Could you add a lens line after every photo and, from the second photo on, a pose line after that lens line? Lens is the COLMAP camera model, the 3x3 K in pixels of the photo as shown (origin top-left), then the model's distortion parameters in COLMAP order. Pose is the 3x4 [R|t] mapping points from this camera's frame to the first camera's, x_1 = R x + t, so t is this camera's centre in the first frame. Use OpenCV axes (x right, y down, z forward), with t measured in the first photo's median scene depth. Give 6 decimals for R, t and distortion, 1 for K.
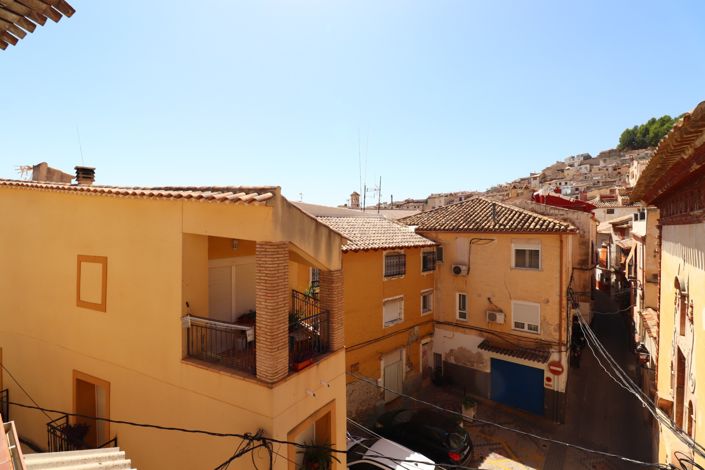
lens RADIAL K [[328.2, 0, 351.6], [0, 328.2, 231.5], [0, 0, 1]] dist [-0.019549, -0.004101]
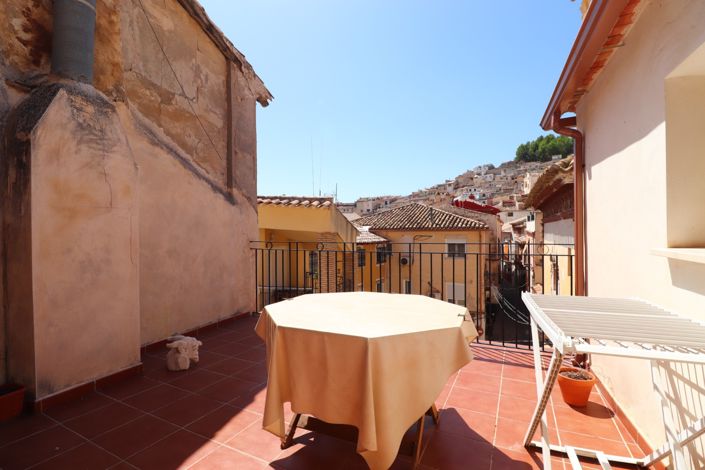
lens RADIAL K [[328.2, 0, 351.2], [0, 328.2, 233.8], [0, 0, 1]] dist [-0.019549, -0.004101]
pose [[0.975163, -0.011477, 0.221190, -0.100348], [0.012011, 0.999927, -0.001069, 0.008593], [-0.221161, 0.003699, 0.975230, -0.115918]]
